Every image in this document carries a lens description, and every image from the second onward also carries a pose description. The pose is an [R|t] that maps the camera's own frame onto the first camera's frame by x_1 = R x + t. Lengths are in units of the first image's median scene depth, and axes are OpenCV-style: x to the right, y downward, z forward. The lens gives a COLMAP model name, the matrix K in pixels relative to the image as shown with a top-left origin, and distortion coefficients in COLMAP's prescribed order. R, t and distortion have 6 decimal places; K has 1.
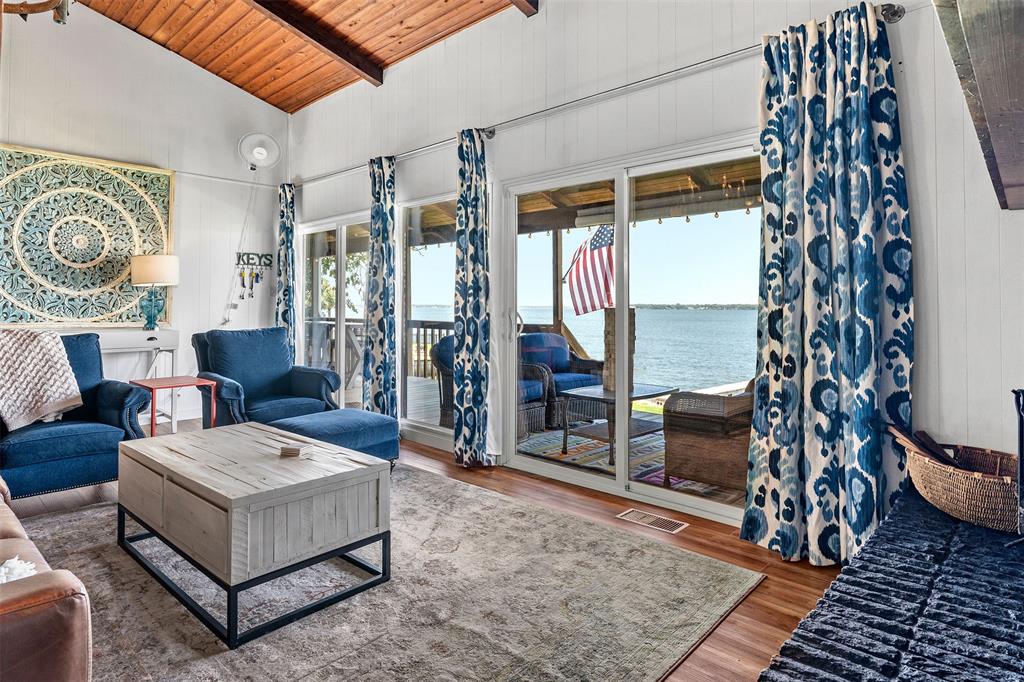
lens RADIAL K [[574.1, 0, 489.6], [0, 574.1, 297.2], [0, 0, 1]] dist [-0.007637, -0.001104]
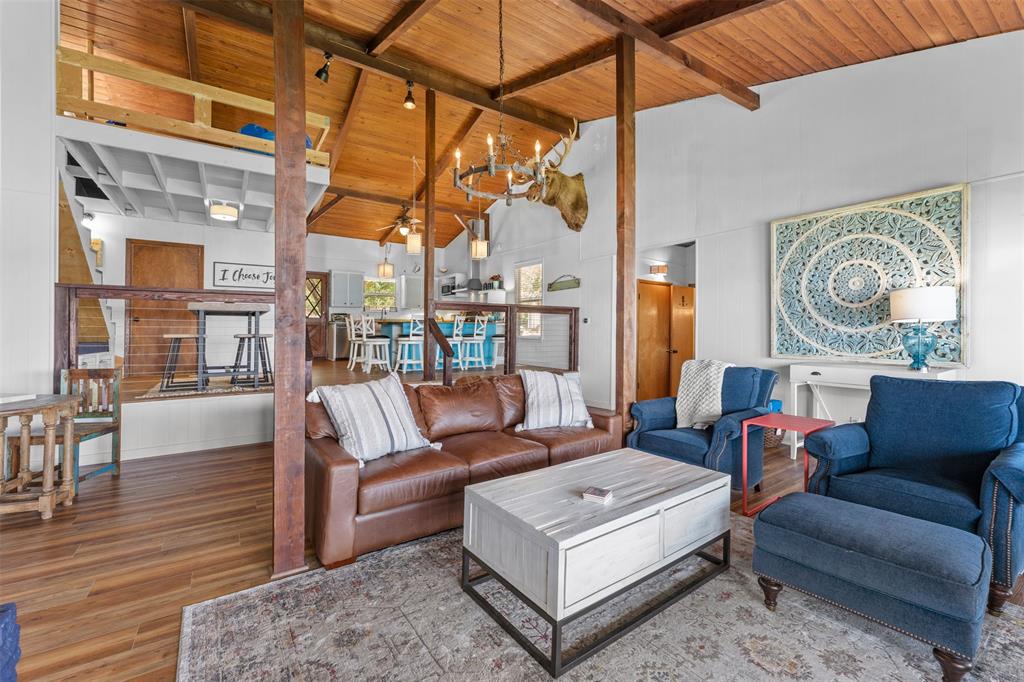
lens RADIAL K [[433.4, 0, 512.7], [0, 433.4, 333.5], [0, 0, 1]] dist [0.000940, 0.000152]
pose [[-0.202666, -0.002015, -0.979246, 0.227768], [0.013494, 0.999897, -0.004850, -0.006503], [0.979155, -0.014197, -0.202618, 0.524889]]
